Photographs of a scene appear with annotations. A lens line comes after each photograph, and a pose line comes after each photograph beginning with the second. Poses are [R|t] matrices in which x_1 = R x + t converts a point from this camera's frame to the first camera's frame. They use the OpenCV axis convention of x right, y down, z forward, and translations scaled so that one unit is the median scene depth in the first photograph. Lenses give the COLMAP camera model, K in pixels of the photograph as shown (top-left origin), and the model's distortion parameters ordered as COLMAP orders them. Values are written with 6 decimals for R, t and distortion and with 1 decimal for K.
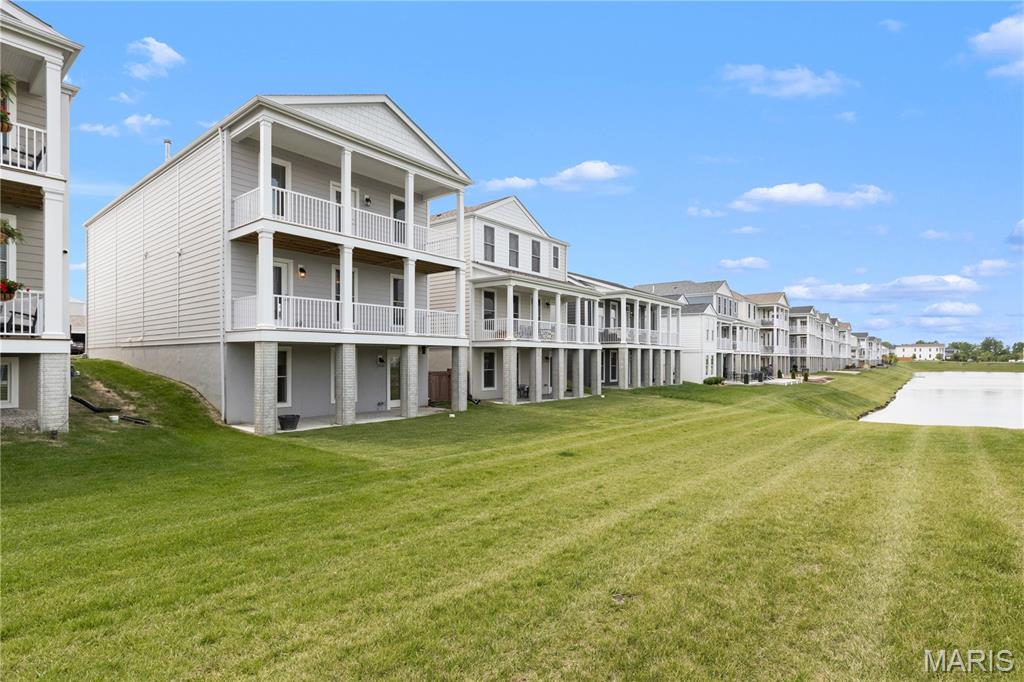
lens RADIAL K [[489.3, 0, 542.0], [0, 489.3, 360.4], [0, 0, 1]] dist [0.000494, -0.000109]
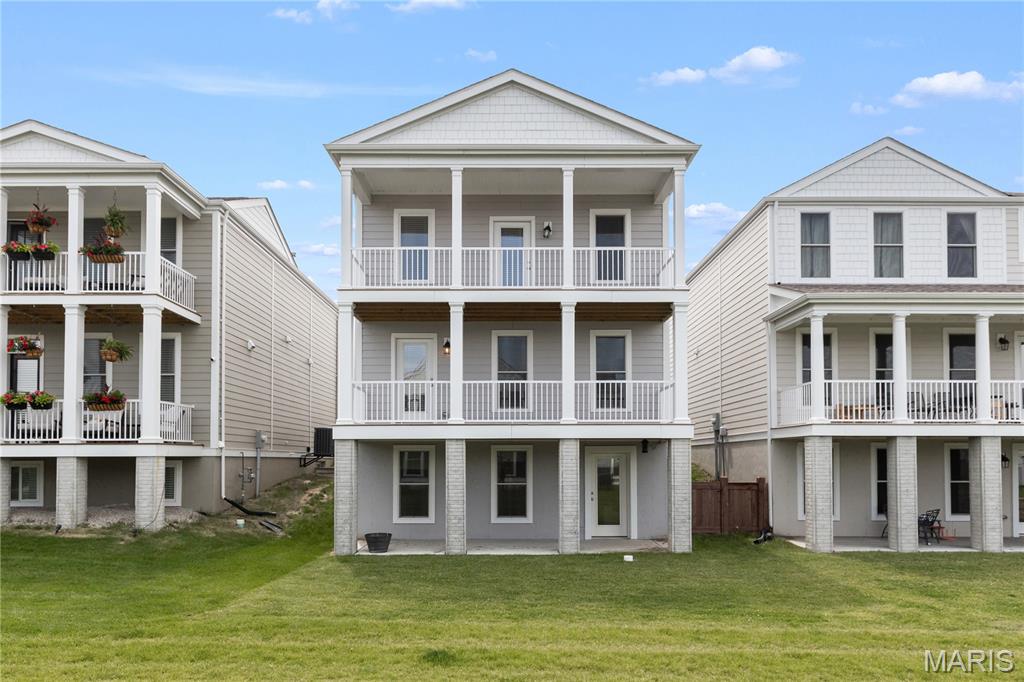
lens RADIAL K [[636.8, 0, 510.1], [0, 636.8, 438.4], [0, 0, 1]] dist [-0.000111, 0.000274]
pose [[0.605977, -0.026961, -0.795025, 0.305561], [-0.000464, 0.999413, -0.034247, -0.003522], [0.795482, 0.021122, 0.605609, 0.404371]]
